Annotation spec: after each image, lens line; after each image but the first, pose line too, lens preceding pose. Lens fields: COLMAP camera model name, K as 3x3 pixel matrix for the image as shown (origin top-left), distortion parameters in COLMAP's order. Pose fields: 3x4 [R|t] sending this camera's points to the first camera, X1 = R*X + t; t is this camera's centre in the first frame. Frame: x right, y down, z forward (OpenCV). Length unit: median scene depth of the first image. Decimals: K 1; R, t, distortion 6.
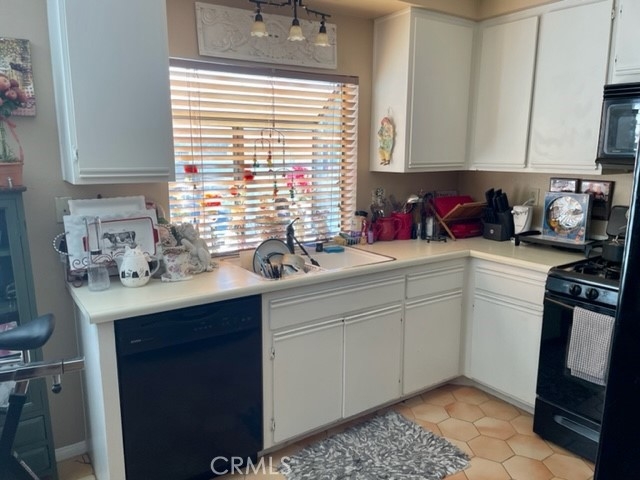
lens RADIAL K [[486.7, 0, 318.7], [0, 486.7, 242.7], [0, 0, 1]] dist [0.063343, -0.034473]
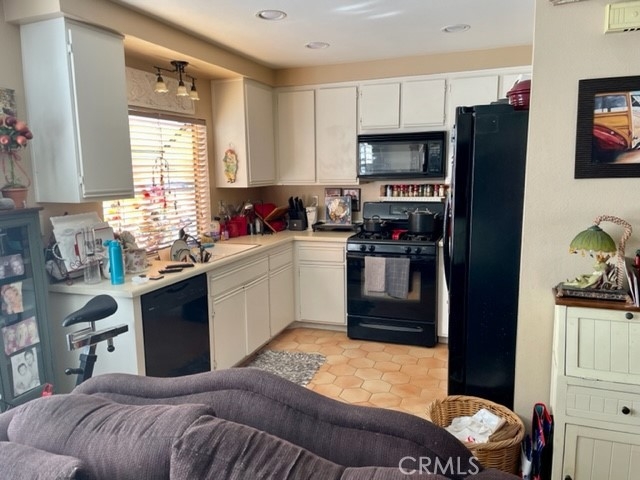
lens RADIAL K [[486.7, 0, 321.3], [0, 486.7, 239.2], [0, 0, 1]] dist [0.063343, -0.034473]
pose [[0.811756, -0.098030, 0.575710, -0.500969], [0.125511, 0.992060, -0.008048, 0.047353], [-0.570349, 0.078792, 0.817614, -0.295743]]
